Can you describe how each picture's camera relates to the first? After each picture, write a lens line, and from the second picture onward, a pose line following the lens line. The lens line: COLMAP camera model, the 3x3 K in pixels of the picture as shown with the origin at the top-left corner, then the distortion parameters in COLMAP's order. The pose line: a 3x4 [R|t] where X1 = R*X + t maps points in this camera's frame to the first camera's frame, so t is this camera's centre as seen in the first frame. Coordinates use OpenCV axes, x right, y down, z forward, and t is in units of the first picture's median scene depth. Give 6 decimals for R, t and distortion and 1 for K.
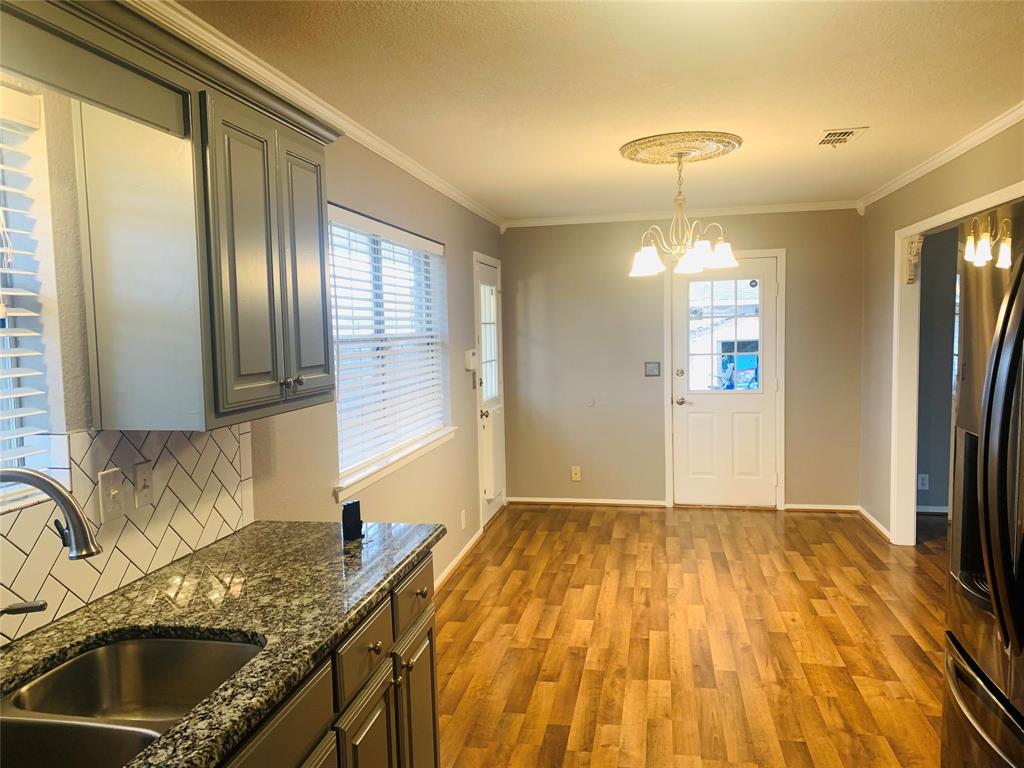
lens RADIAL K [[786.1, 0, 503.6], [0, 786.1, 386.5], [0, 0, 1]] dist [0.065085, -0.061861]
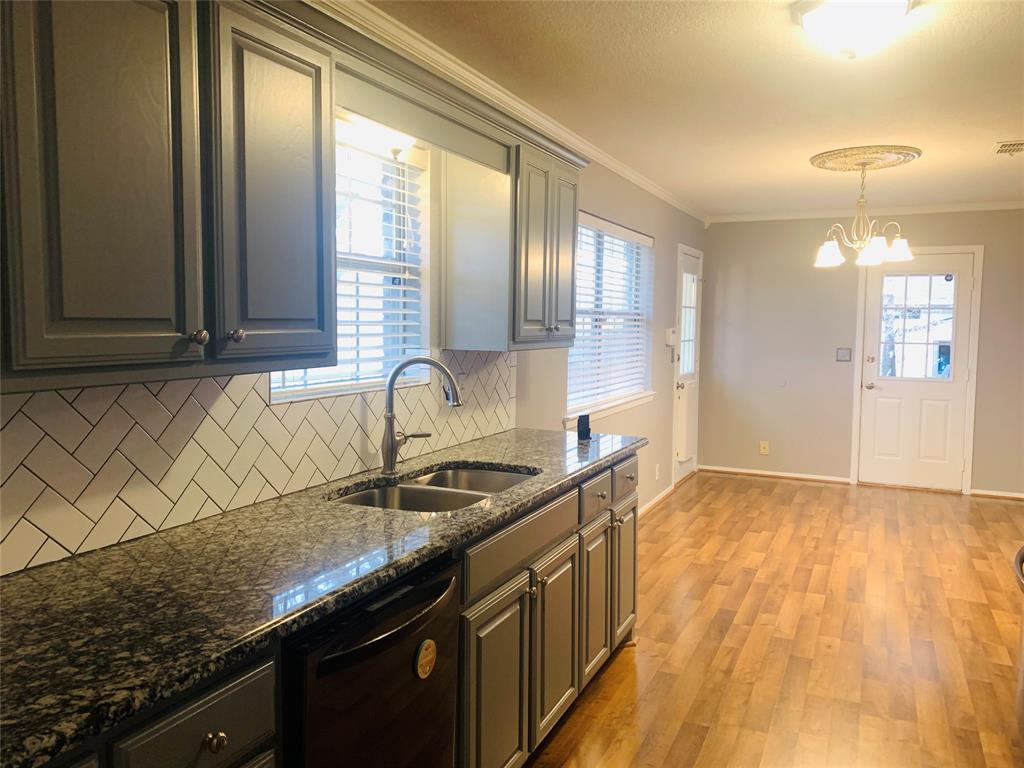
lens RADIAL K [[786.1, 0, 518.7], [0, 786.1, 369.1], [0, 0, 1]] dist [0.065085, -0.061861]
pose [[0.972575, 0.050480, -0.227047, 0.008783], [-0.053254, 0.998562, -0.006101, 0.047499], [0.226412, 0.018025, 0.973865, -0.269800]]
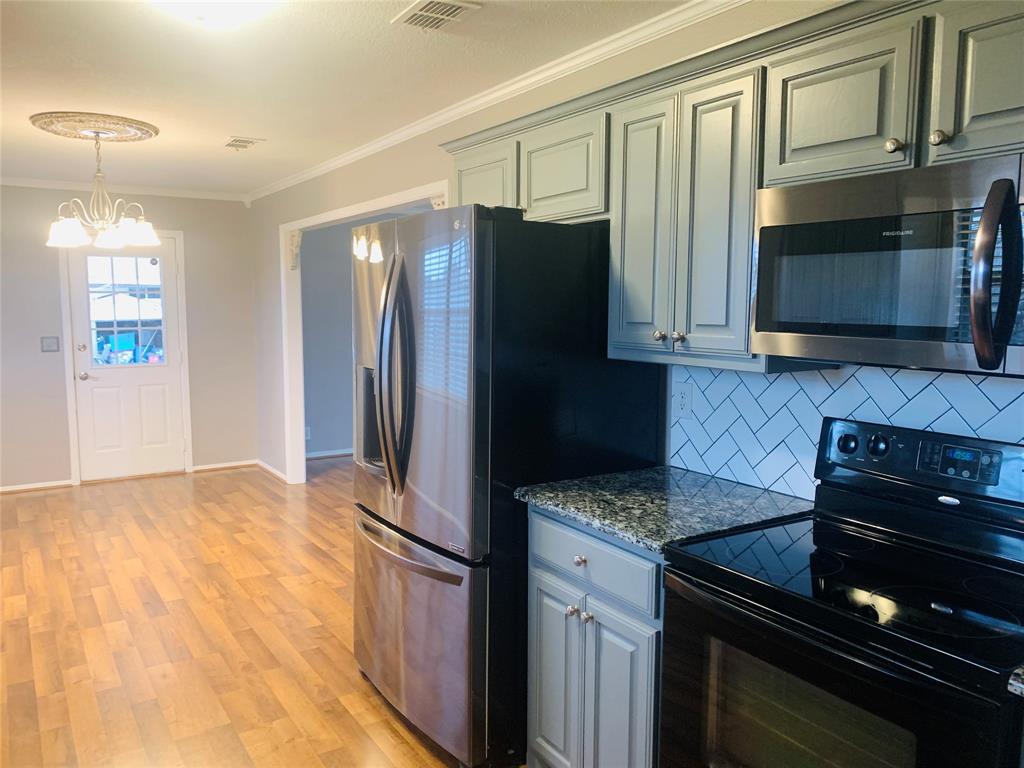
lens RADIAL K [[786.1, 0, 494.4], [0, 786.1, 379.3], [0, 0, 1]] dist [0.065085, -0.061861]
pose [[0.731717, -0.044836, 0.680132, -0.130845], [0.036725, 0.998978, 0.026345, 0.024954], [-0.680618, 0.005700, 0.732616, -0.134861]]
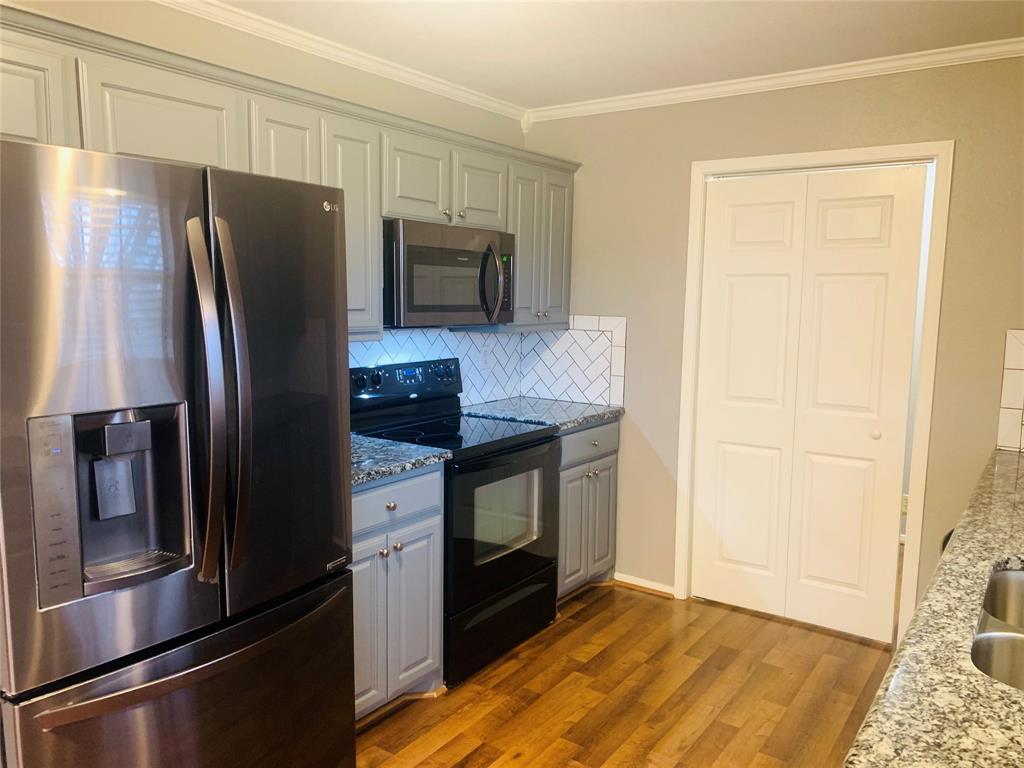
lens RADIAL K [[786.1, 0, 508.9], [0, 786.1, 387.0], [0, 0, 1]] dist [0.065085, -0.061861]
pose [[-0.915593, -0.038827, 0.400227, -0.073764], [0.038461, 0.982308, 0.183282, -0.049046], [-0.400263, 0.183205, -0.897901, 0.764760]]
